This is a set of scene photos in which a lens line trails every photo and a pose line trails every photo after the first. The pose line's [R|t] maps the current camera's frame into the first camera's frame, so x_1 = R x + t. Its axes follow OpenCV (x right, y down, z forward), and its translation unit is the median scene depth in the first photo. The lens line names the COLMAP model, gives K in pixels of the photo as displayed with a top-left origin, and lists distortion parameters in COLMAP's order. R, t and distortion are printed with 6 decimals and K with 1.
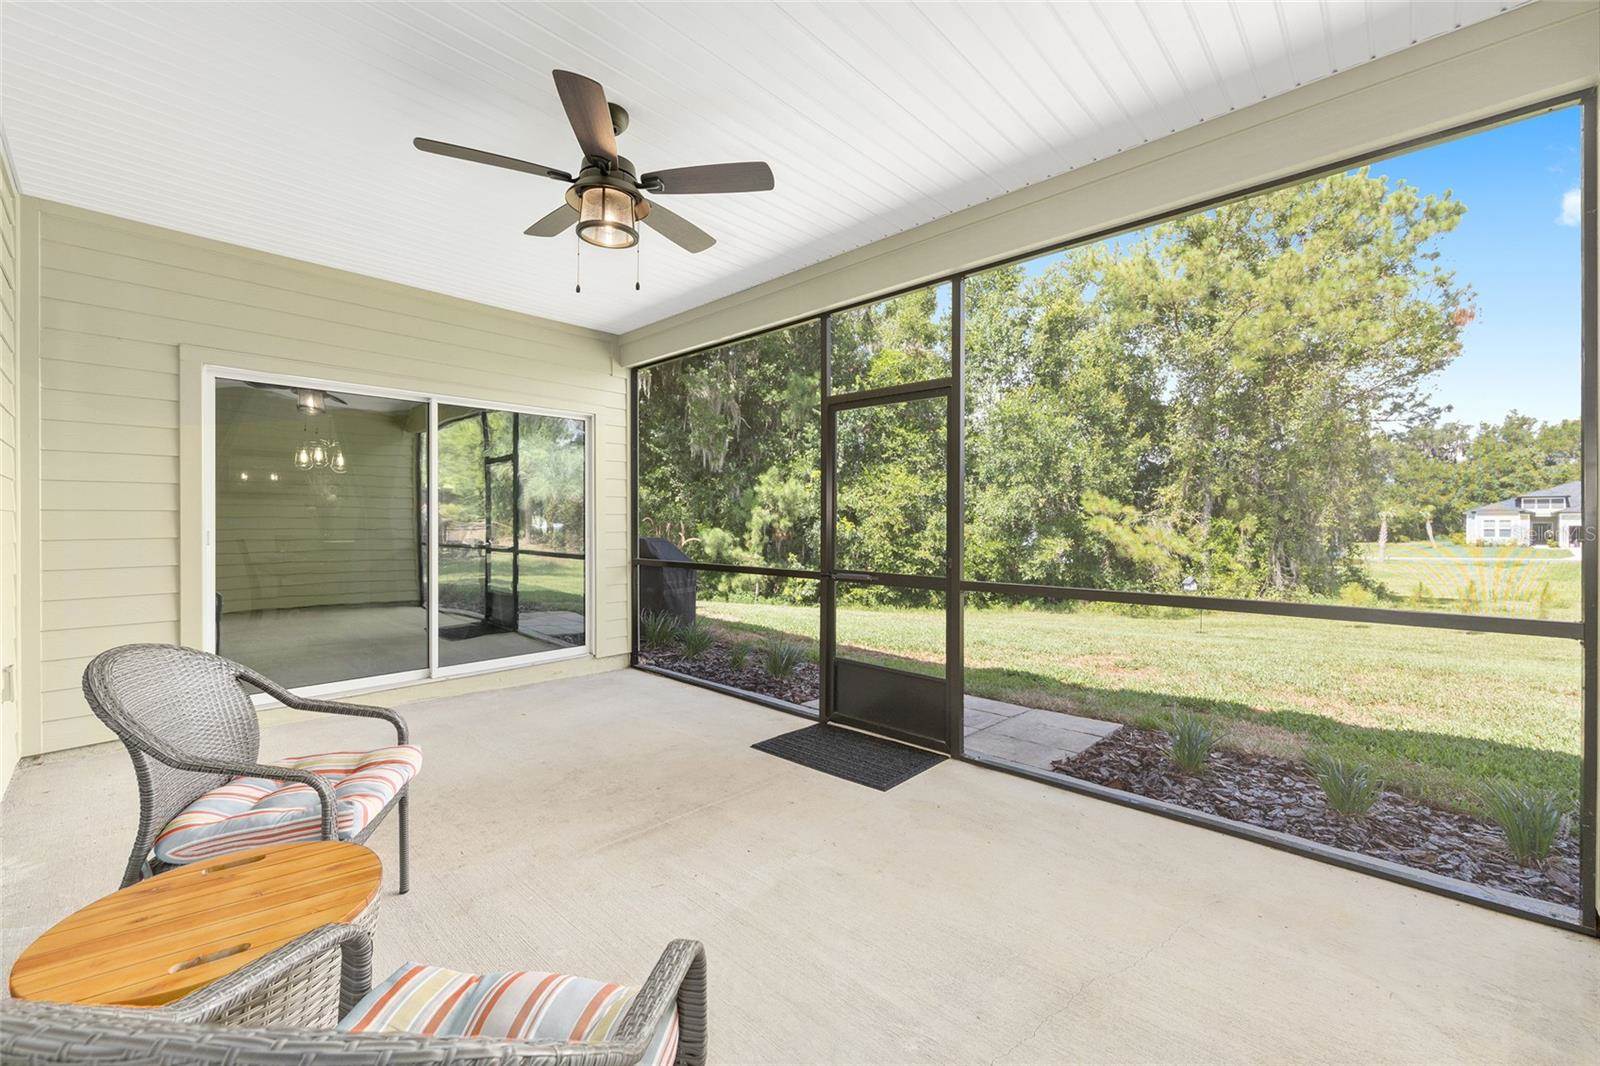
lens RADIAL K [[660.4, 0, 806.4], [0, 660.4, 529.1], [0, 0, 1]] dist [0.000814, 0.000087]
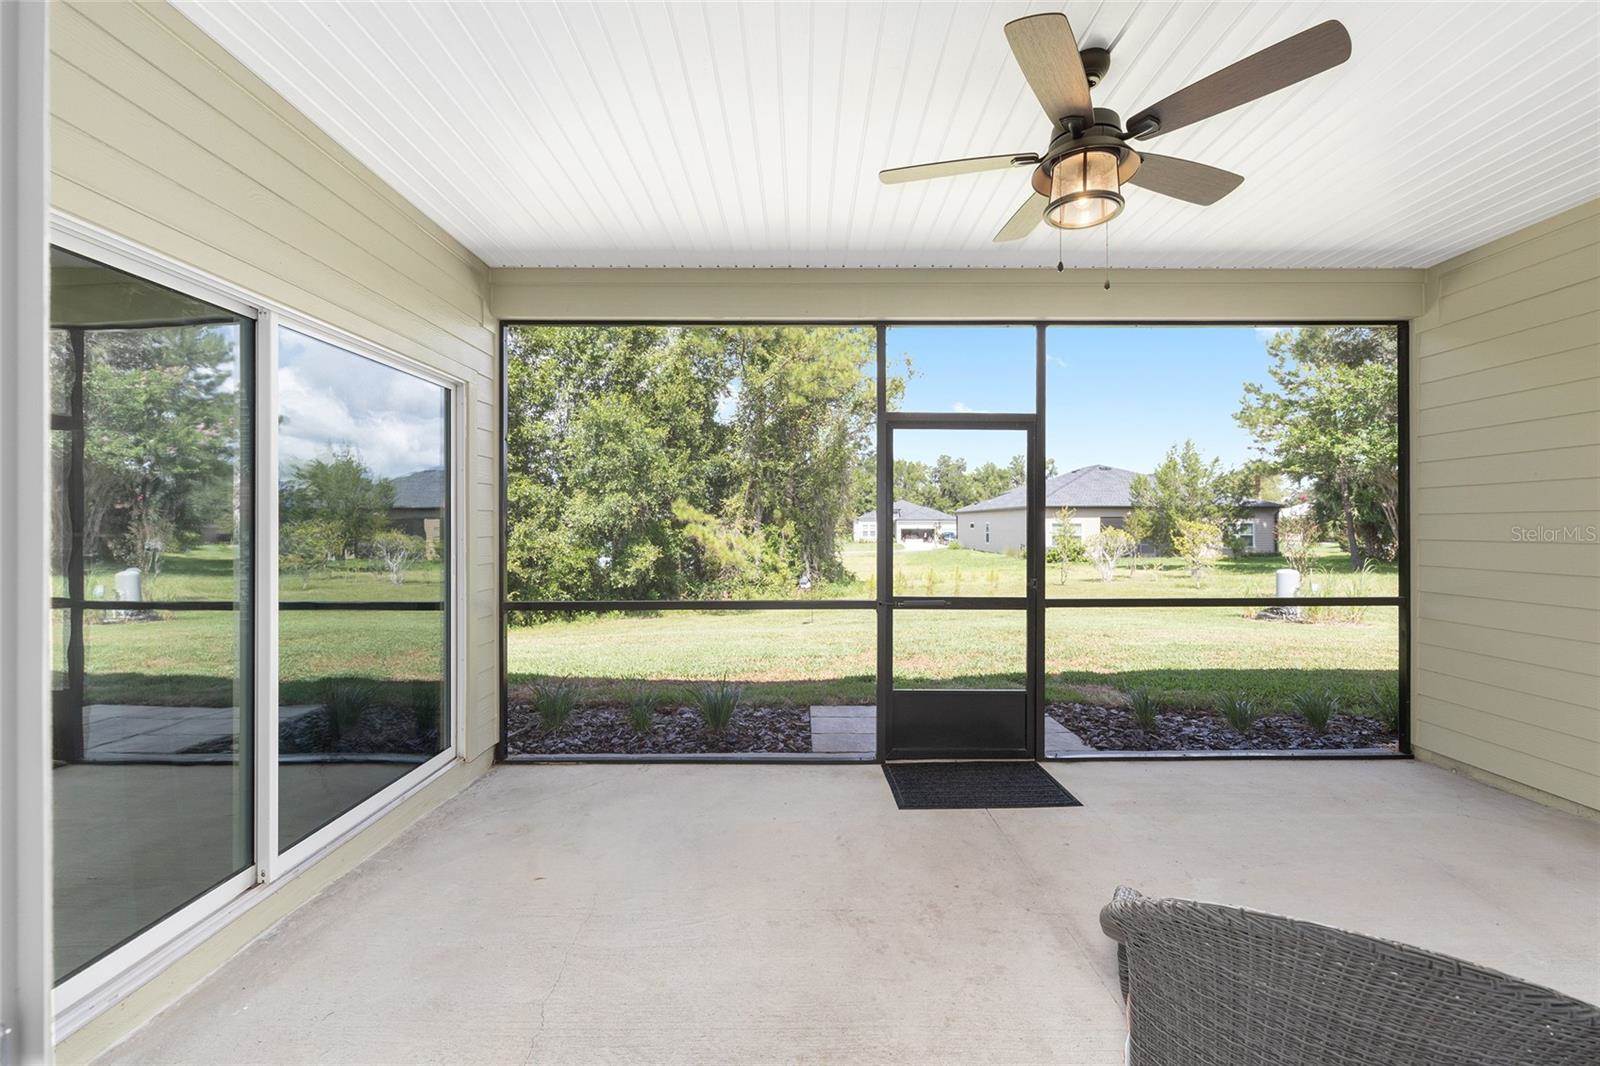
lens RADIAL K [[660.4, 0, 801.9], [0, 660.4, 525.3], [0, 0, 1]] dist [0.000814, 0.000087]
pose [[0.714809, -0.002579, 0.699315, -0.171718], [0.009611, 0.999935, -0.006136, -0.008788], [-0.699254, 0.011107, 0.714787, 0.101563]]
